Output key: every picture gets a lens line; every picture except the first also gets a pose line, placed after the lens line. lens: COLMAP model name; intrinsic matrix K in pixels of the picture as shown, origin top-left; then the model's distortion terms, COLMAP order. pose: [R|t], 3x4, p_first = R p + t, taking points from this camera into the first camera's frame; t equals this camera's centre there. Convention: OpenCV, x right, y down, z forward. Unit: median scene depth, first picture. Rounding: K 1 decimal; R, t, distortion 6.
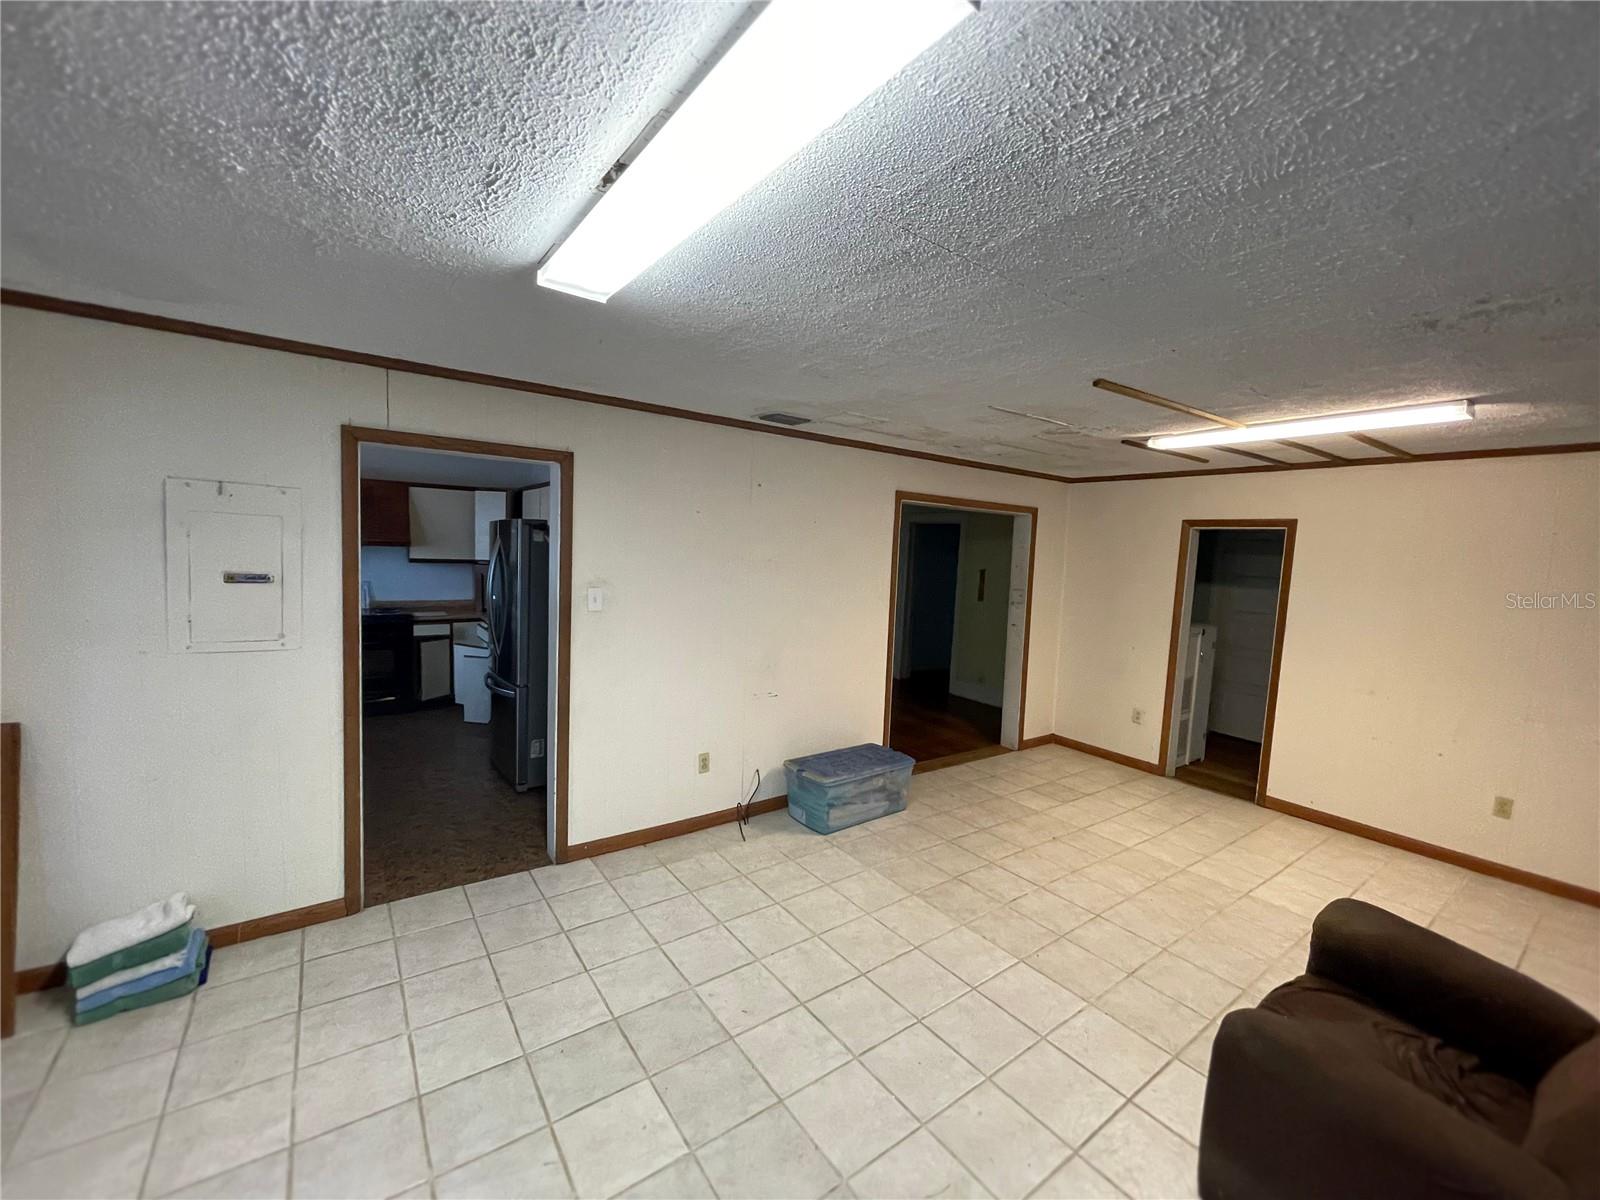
lens RADIAL K [[648.9, 0, 801.2], [0, 648.9, 601.6], [0, 0, 1]] dist [-0.003804, -0.000591]
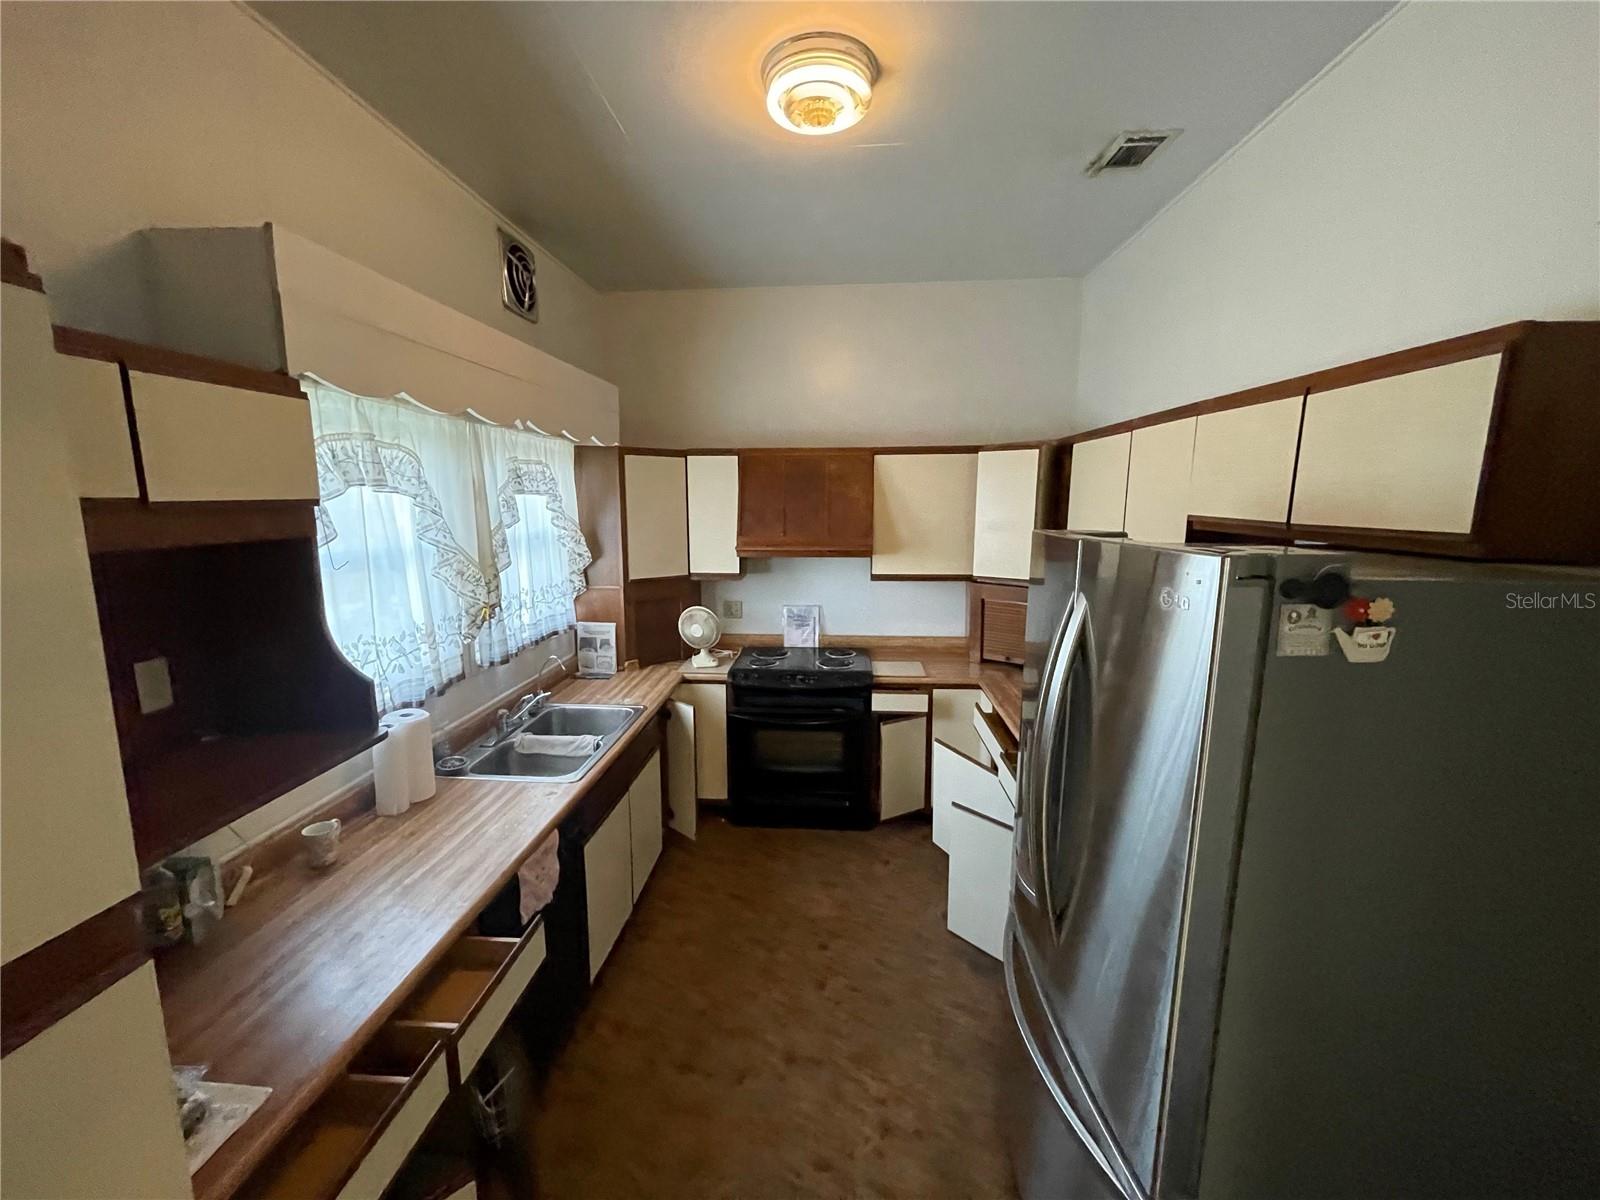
lens RADIAL K [[648.9, 0, 801.5], [0, 648.9, 600.4], [0, 0, 1]] dist [-0.003804, -0.000591]
pose [[0.752113, 0.065310, -0.655790, -0.257369], [-0.022016, 0.997012, 0.074043, -0.086647], [0.658666, -0.041251, 0.751304, 0.502194]]
